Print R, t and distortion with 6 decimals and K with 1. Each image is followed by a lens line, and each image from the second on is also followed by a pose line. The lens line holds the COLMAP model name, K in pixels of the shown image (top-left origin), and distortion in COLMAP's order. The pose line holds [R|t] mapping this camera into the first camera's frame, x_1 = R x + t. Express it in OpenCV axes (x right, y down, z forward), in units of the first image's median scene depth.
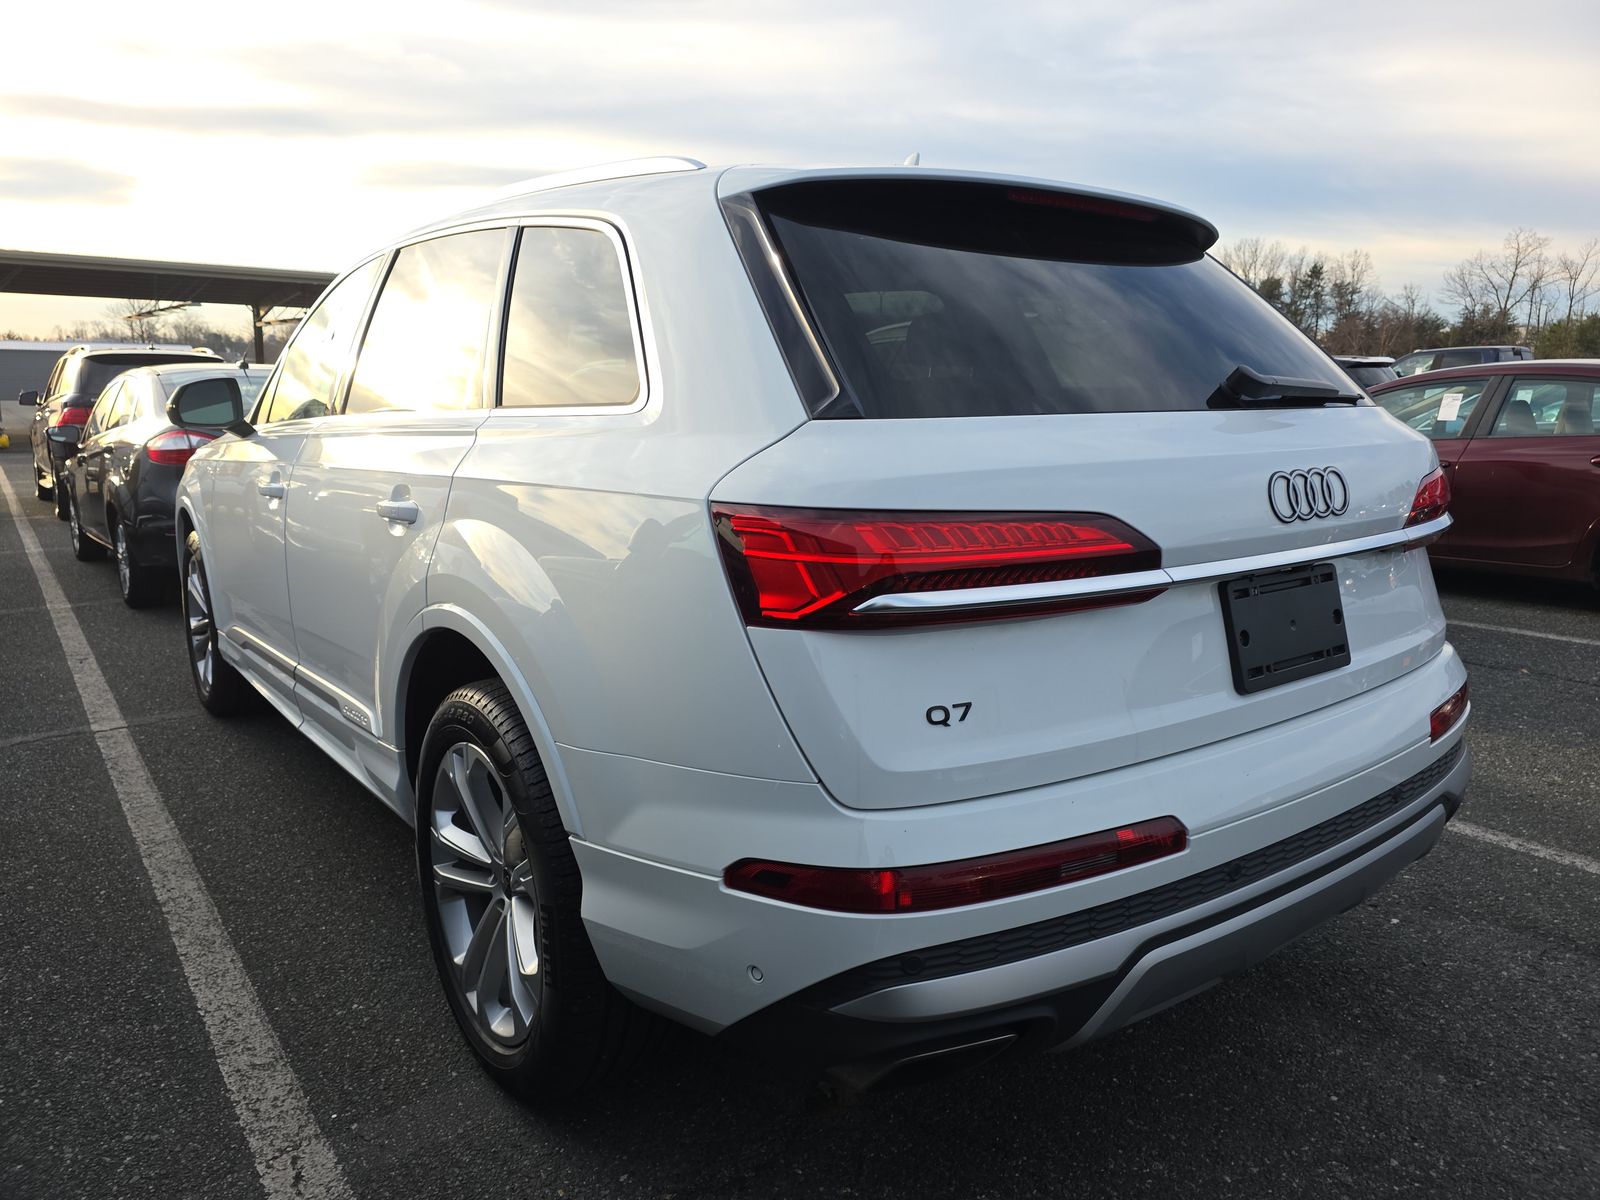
lens RADIAL K [[1120.6, 0, 790.3], [0, 1120.6, 529.5], [0, 0, 1]] dist [0.049122, -0.052009]
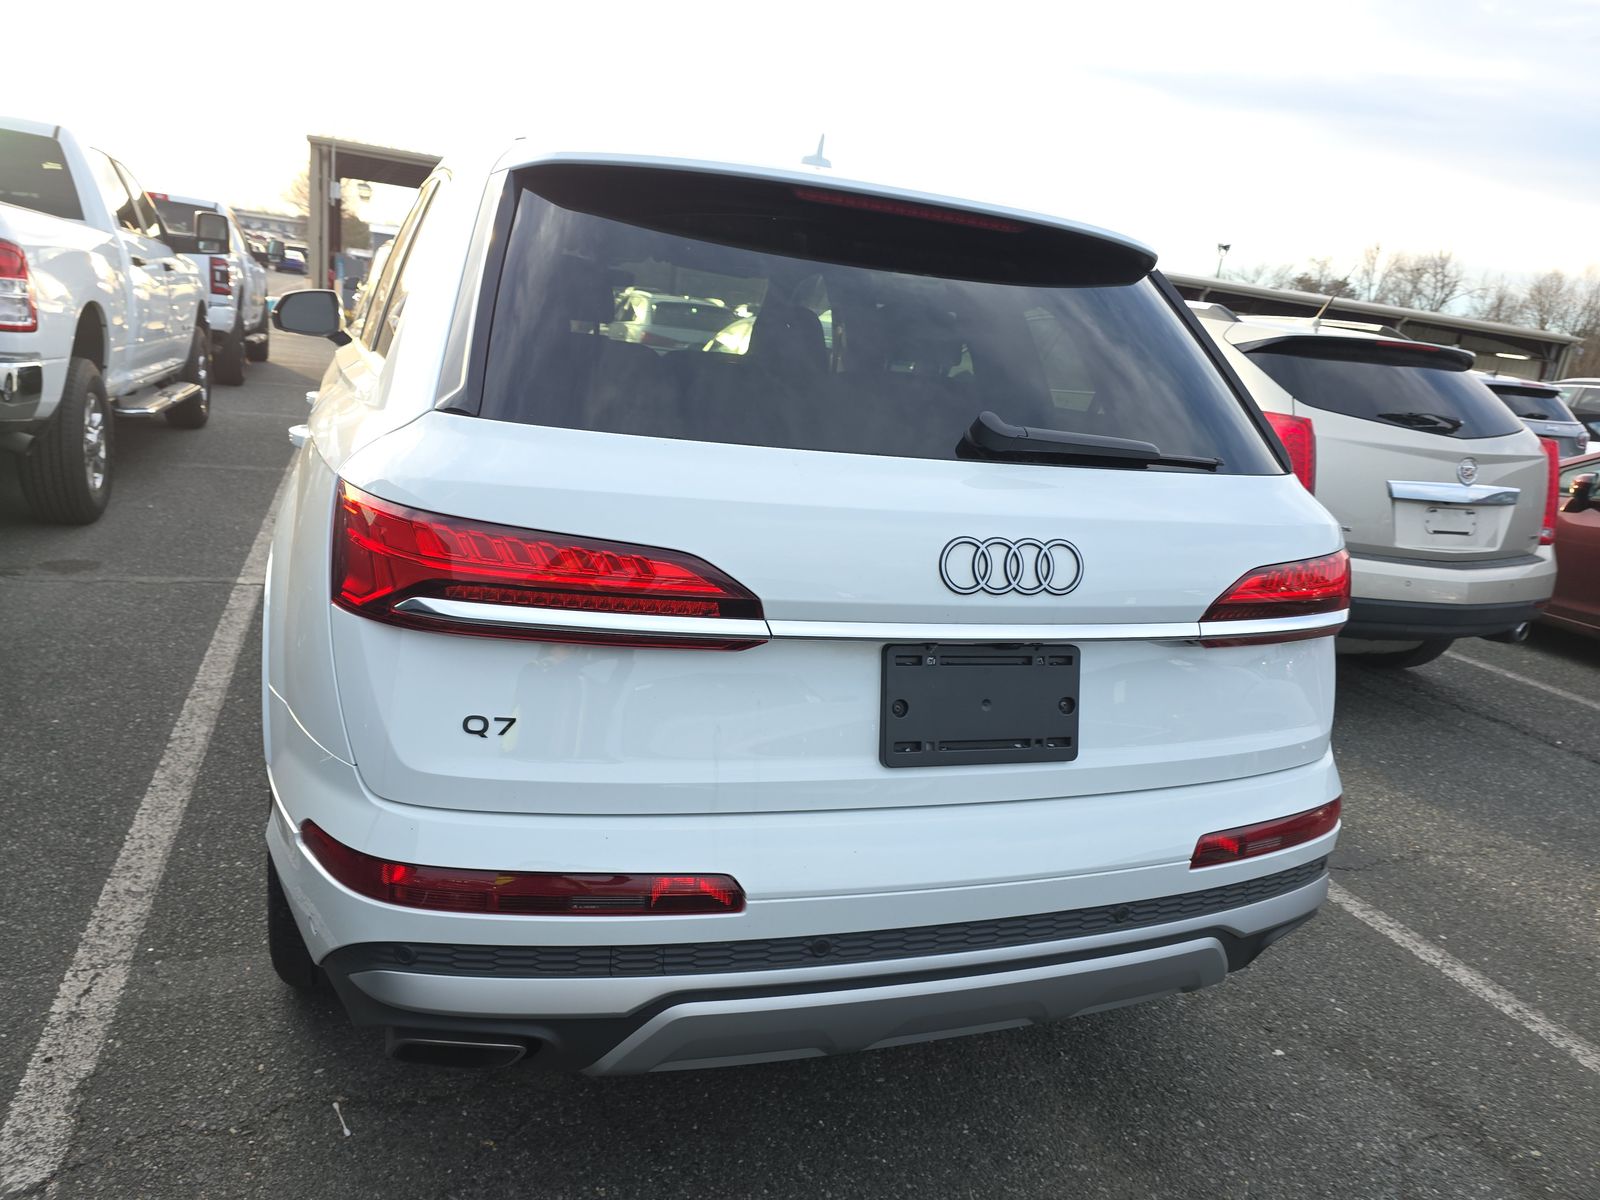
lens RADIAL K [[1115.0, 0, 803.5], [0, 1115.0, 556.8], [0, 0, 1]] dist [0.072477, -0.075997]
pose [[0.948581, 0.166427, -0.269250, 0.538075], [-0.145340, 0.984656, 0.096587, -0.100056], [0.281194, -0.052488, 0.958215, 0.106198]]
